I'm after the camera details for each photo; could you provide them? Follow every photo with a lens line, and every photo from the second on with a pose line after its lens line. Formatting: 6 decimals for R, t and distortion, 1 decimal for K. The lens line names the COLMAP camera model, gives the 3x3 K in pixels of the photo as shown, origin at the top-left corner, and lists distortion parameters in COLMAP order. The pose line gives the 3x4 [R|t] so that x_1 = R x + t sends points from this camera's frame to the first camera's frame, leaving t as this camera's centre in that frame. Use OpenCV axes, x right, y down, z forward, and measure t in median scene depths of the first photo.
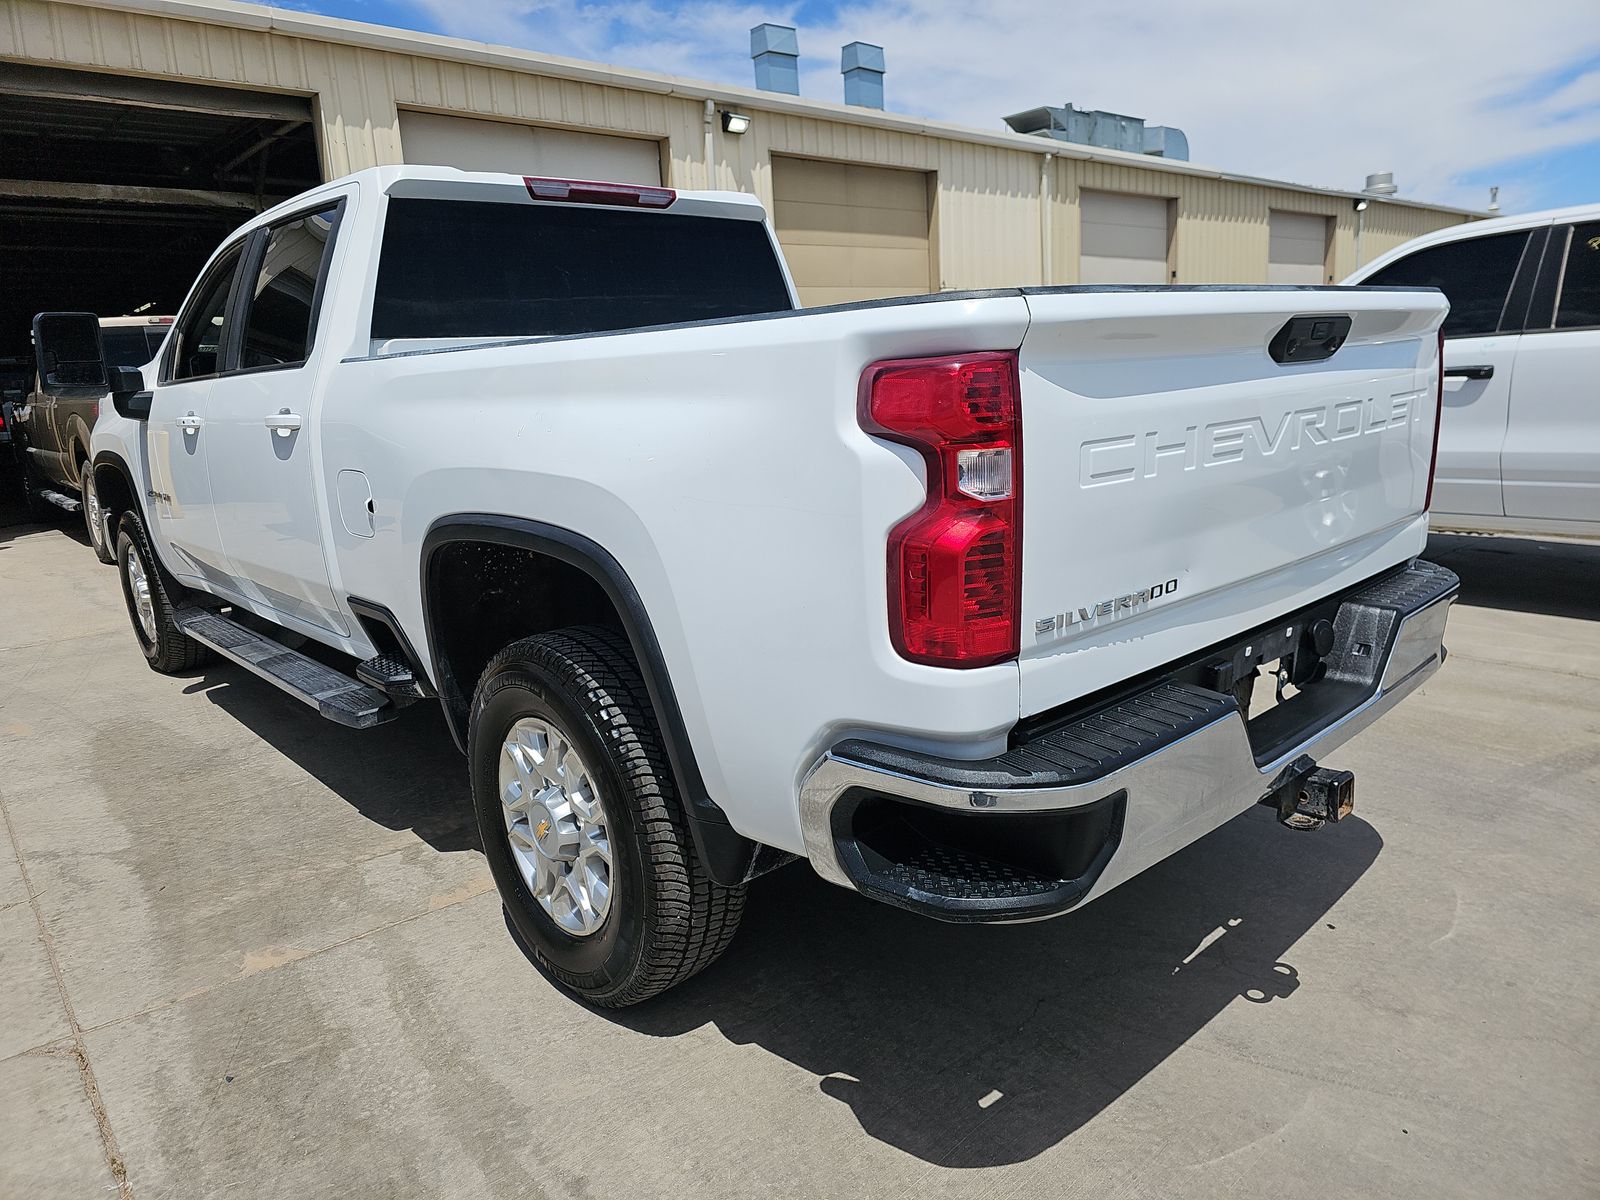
lens RADIAL K [[1066.7, 0, 775.4], [0, 1066.7, 553.0], [0, 0, 1]] dist [0.047316, -0.053853]
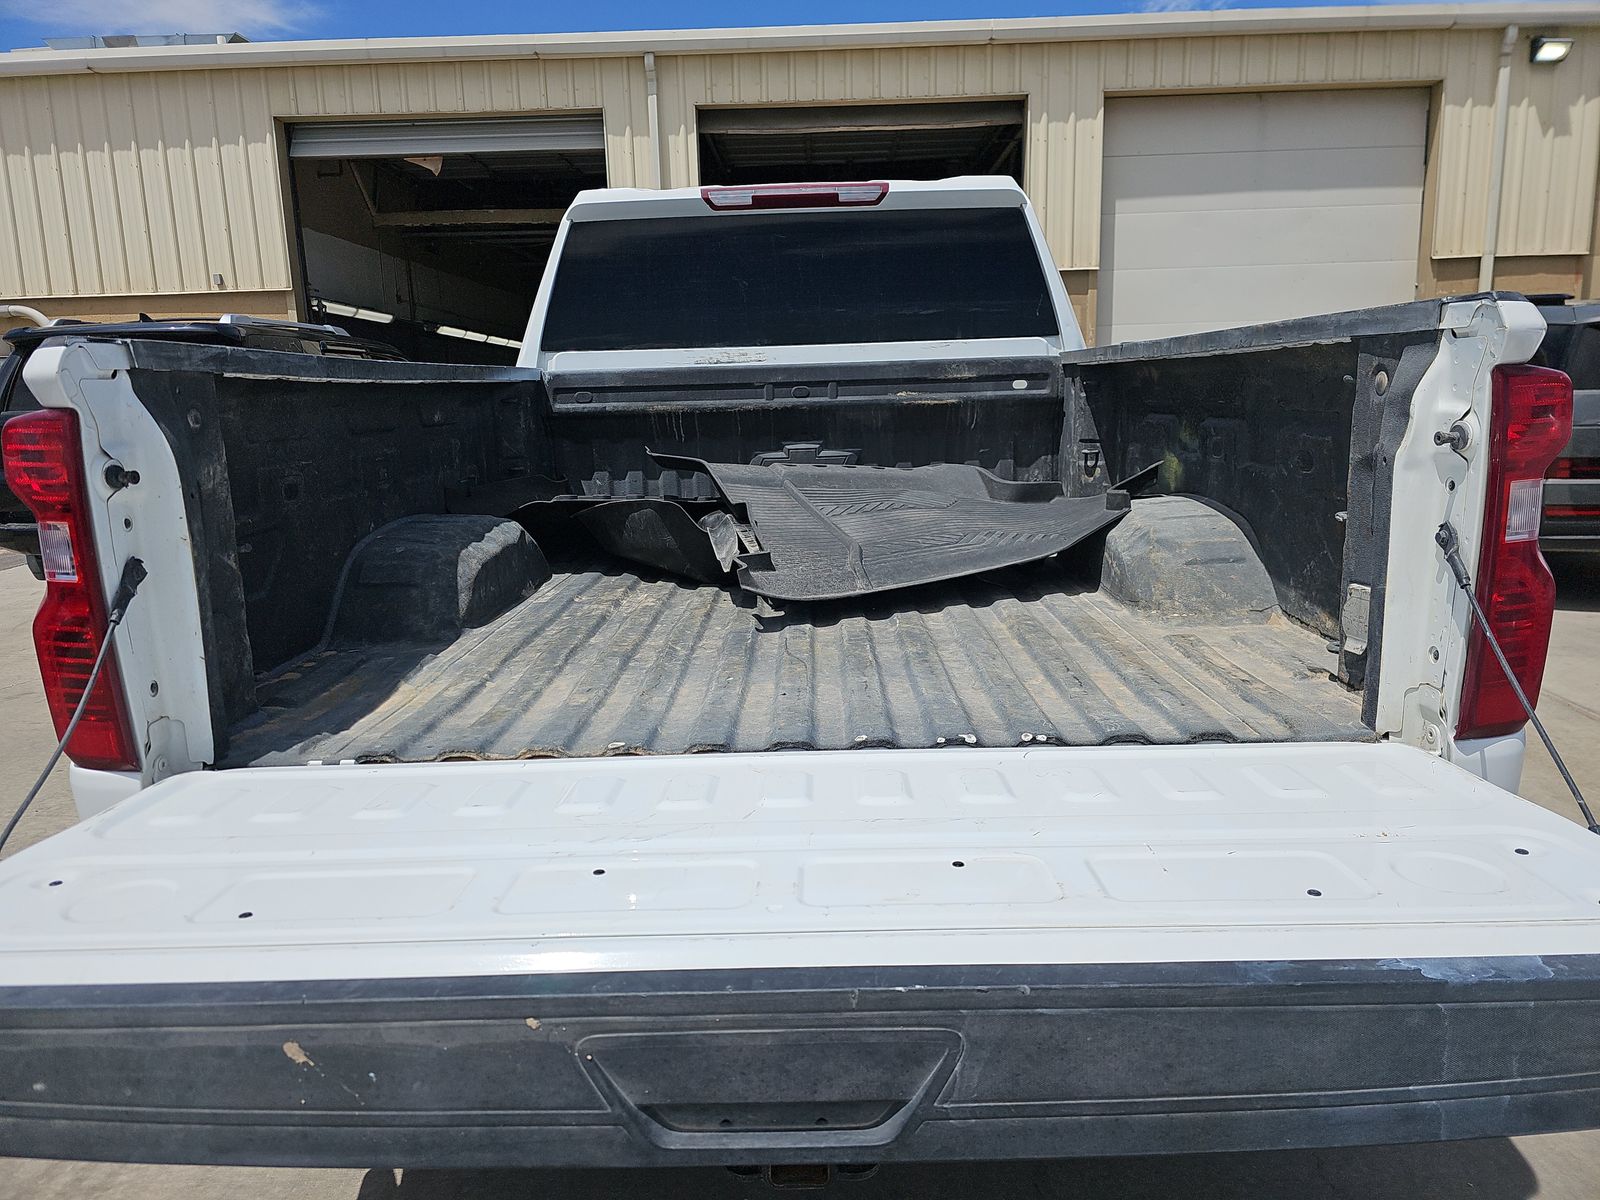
lens RADIAL K [[1054.4, 0, 793.1], [0, 1054.4, 563.8], [0, 0, 1]] dist [0.045751, -0.053383]
pose [[0.740857, 0.141406, -0.656609, 0.168803], [-0.124090, 0.989575, 0.073102, -0.028030], [0.660101, 0.027320, 0.750680, 0.104018]]
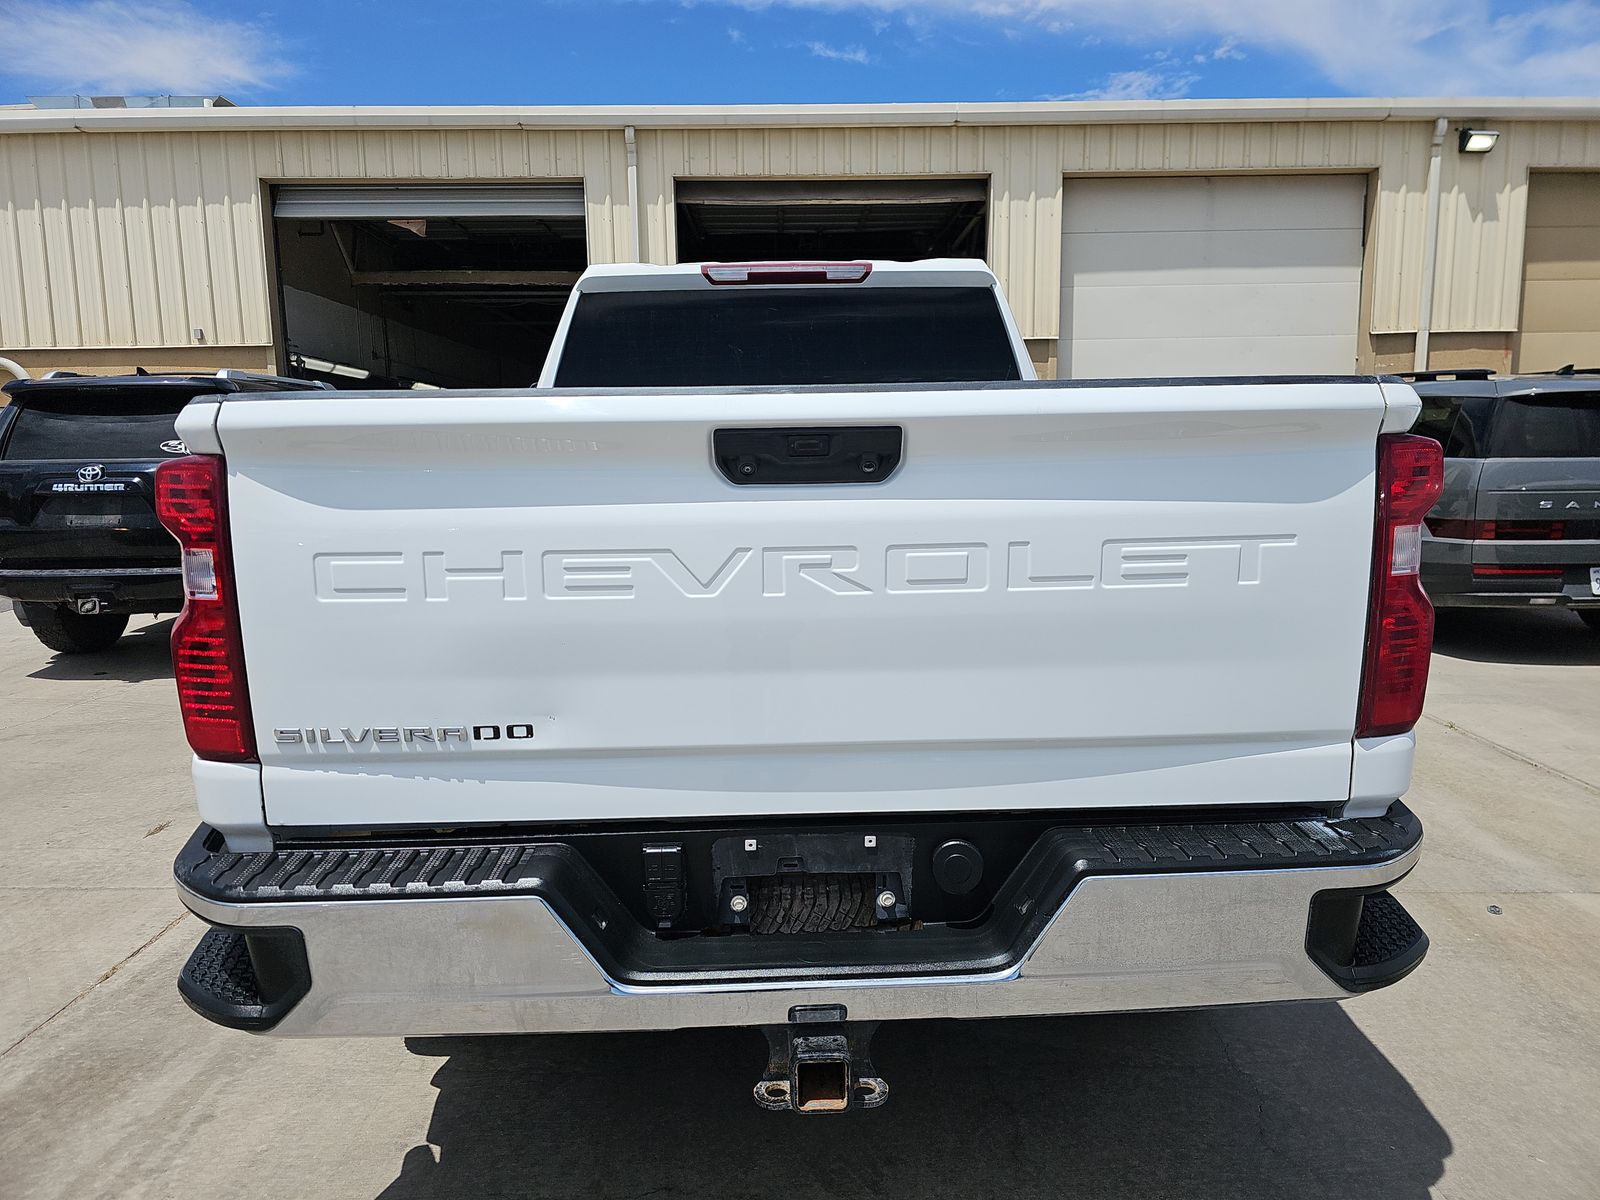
lens RADIAL K [[1054.4, 0, 793.1], [0, 1054.4, 563.8], [0, 0, 1]] dist [0.045751, -0.053383]
pose [[0.761960, 0.111662, -0.637926, 0.179653], [-0.133532, 0.990946, 0.013959, -0.024301], [0.633709, 0.074547, 0.769972, 0.079958]]
